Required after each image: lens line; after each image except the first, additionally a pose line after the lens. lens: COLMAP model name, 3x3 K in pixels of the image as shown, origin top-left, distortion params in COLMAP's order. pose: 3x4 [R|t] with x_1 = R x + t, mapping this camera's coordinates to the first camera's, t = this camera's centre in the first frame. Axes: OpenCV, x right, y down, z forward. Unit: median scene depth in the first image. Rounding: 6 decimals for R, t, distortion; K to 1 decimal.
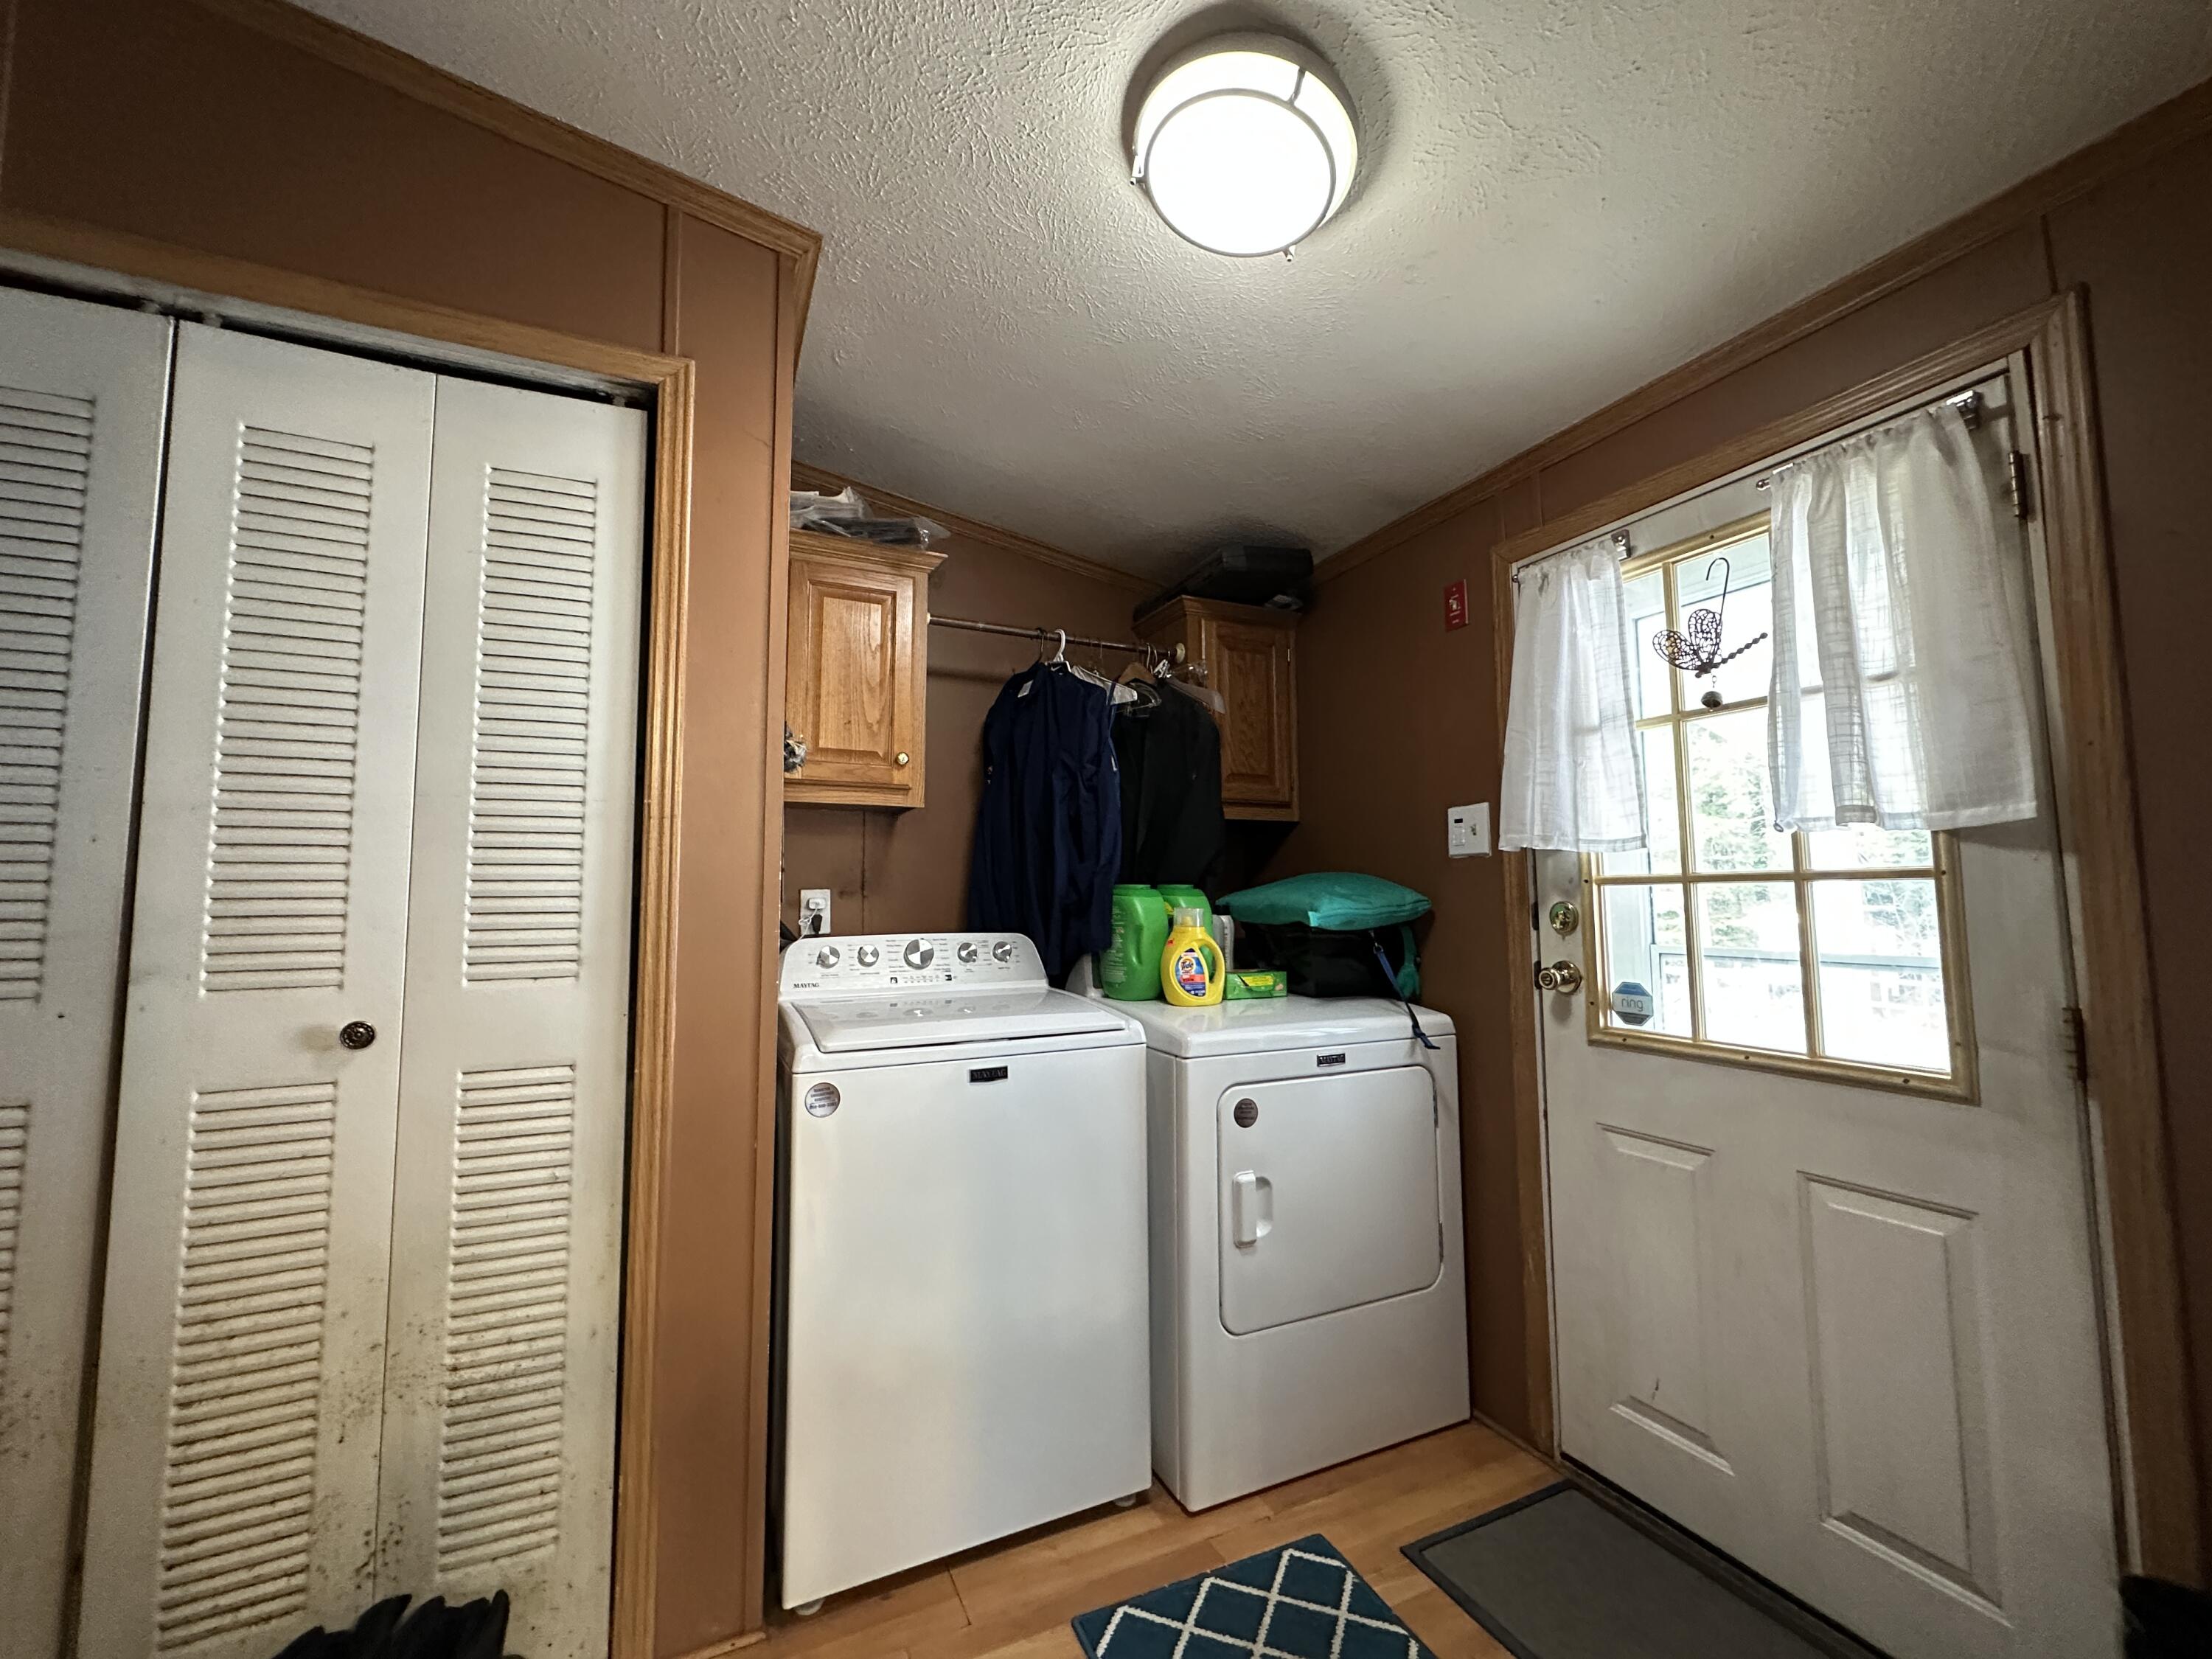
lens RADIAL K [[879.7, 0, 1107.1], [0, 879.7, 827.4], [0, 0, 1]] dist [-0.003891, 0.000696]
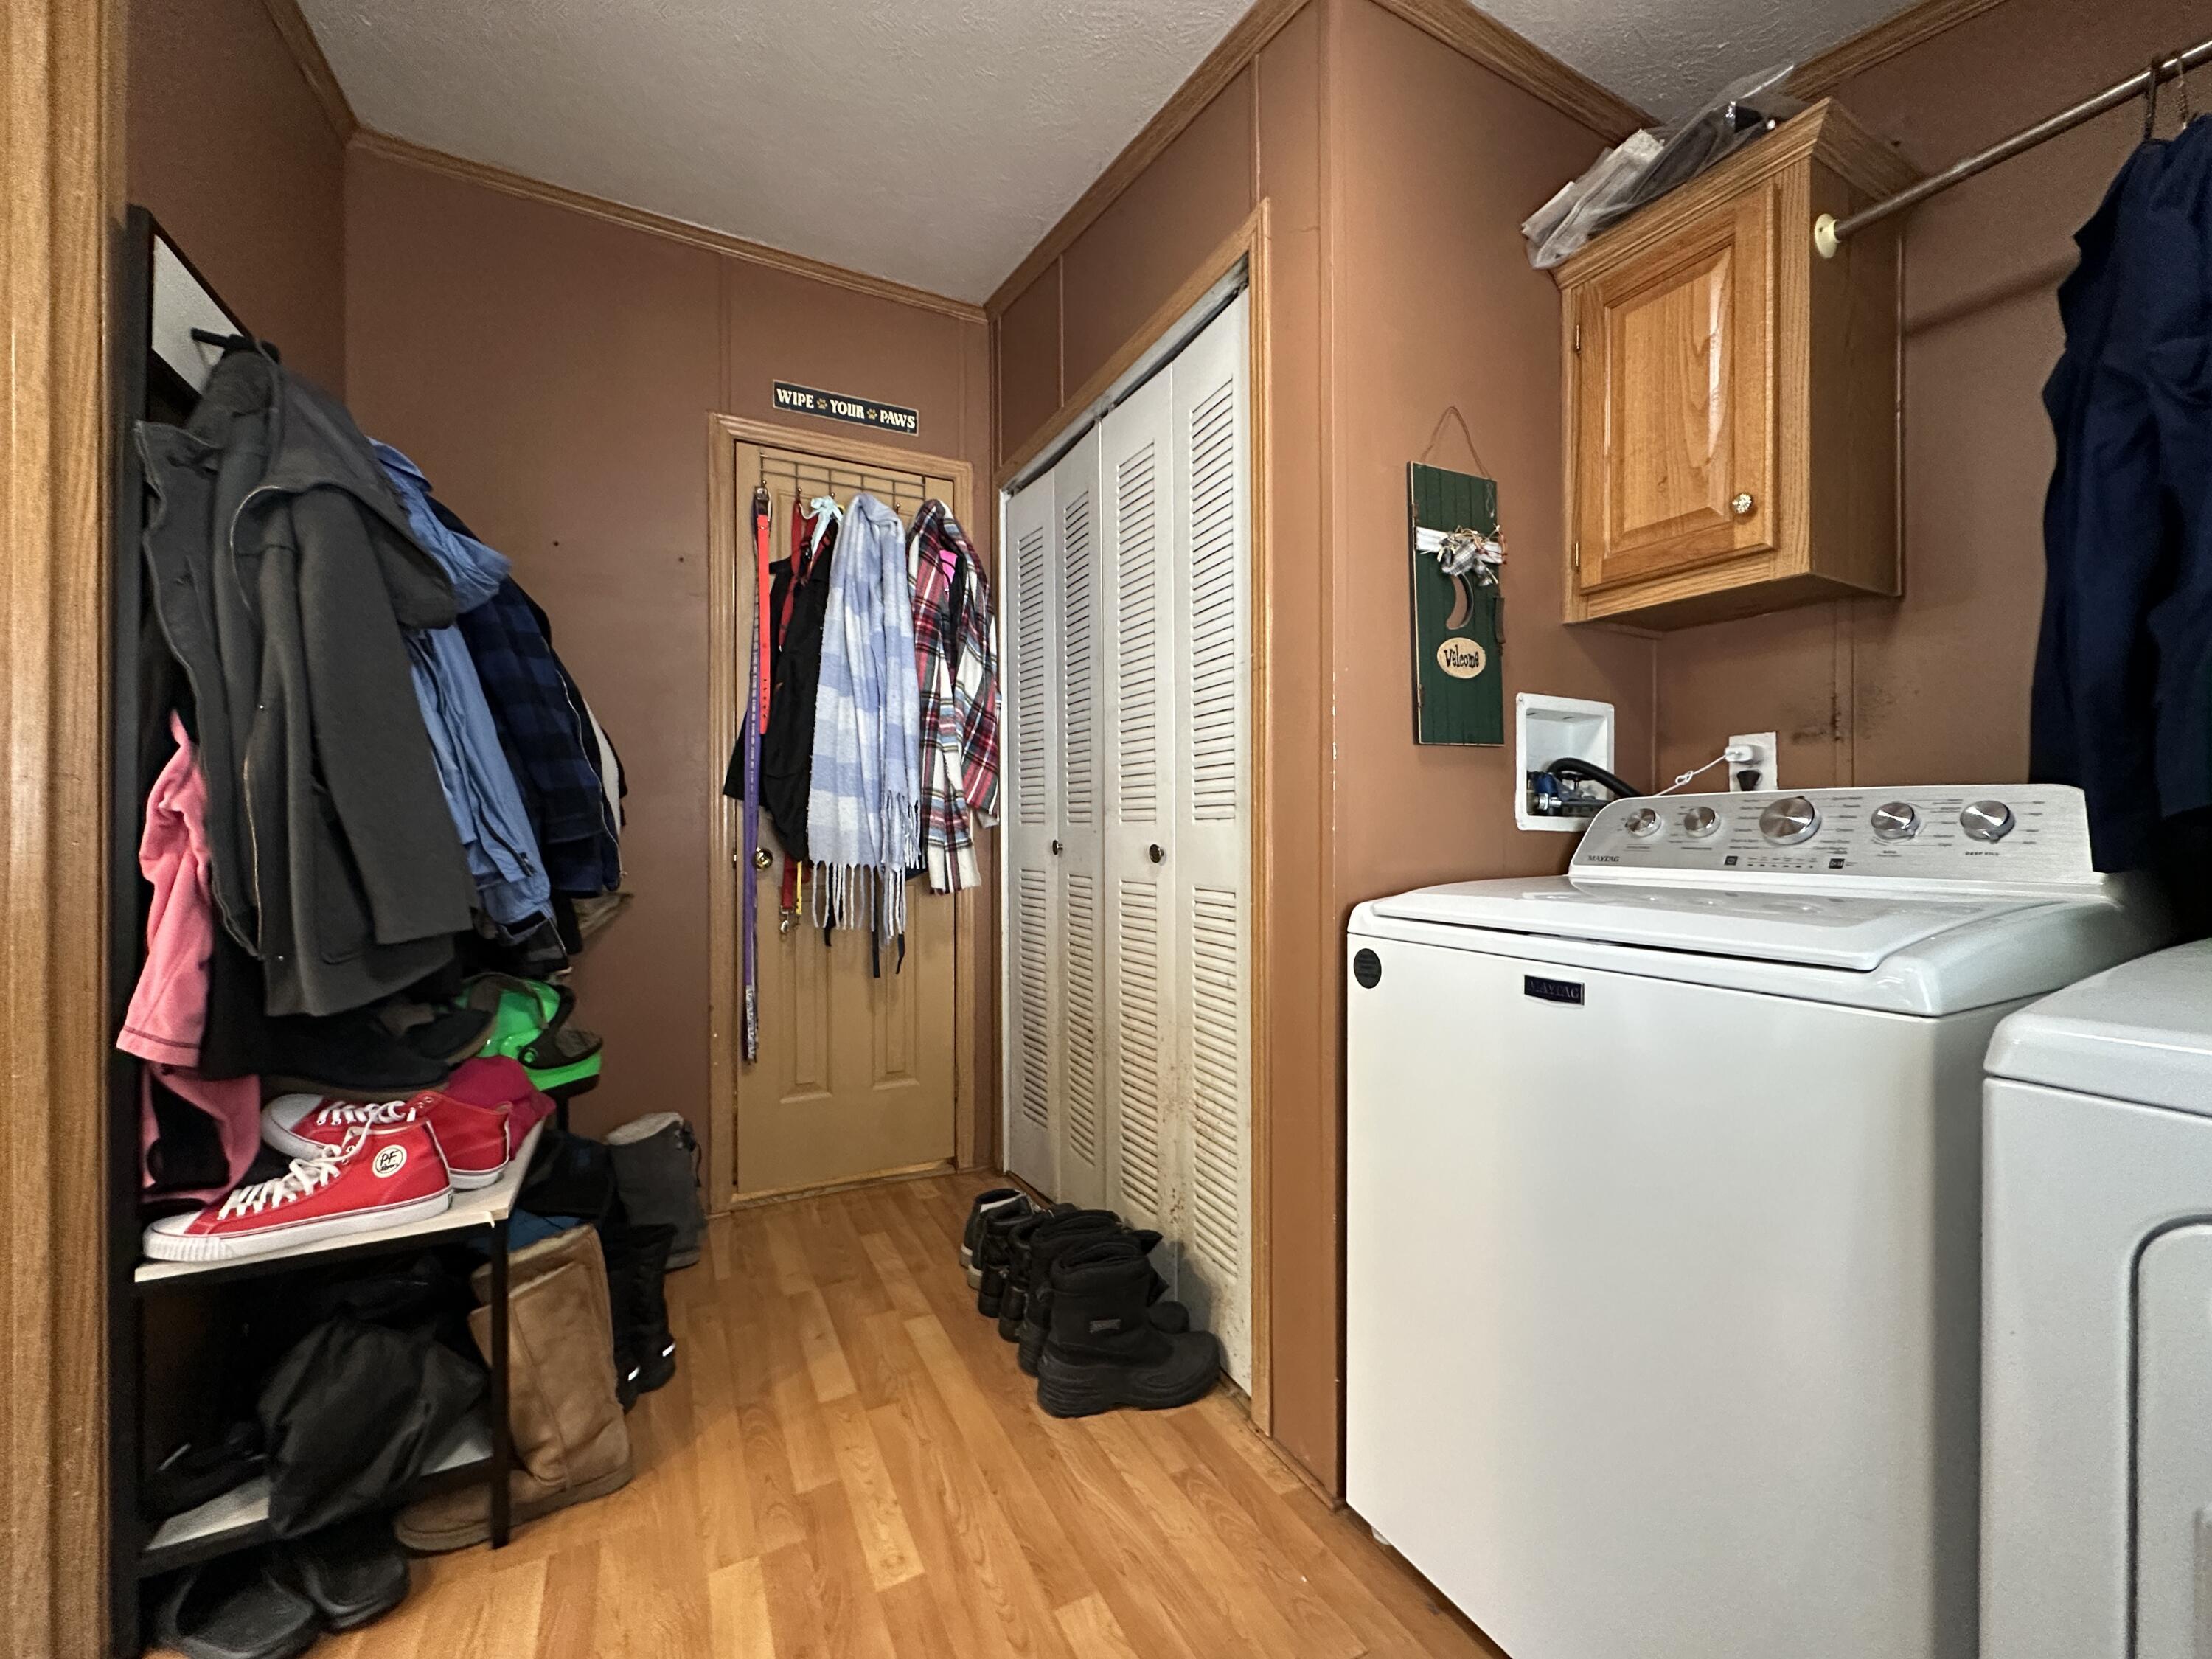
lens RADIAL K [[879.7, 0, 1107.1], [0, 879.7, 827.4], [0, 0, 1]] dist [-0.003891, 0.000696]
pose [[0.044685, 0.007006, -0.998977, 0.551869], [0.085047, 0.996318, 0.010792, 0.156434], [0.995374, -0.085442, 0.043924, 0.785069]]
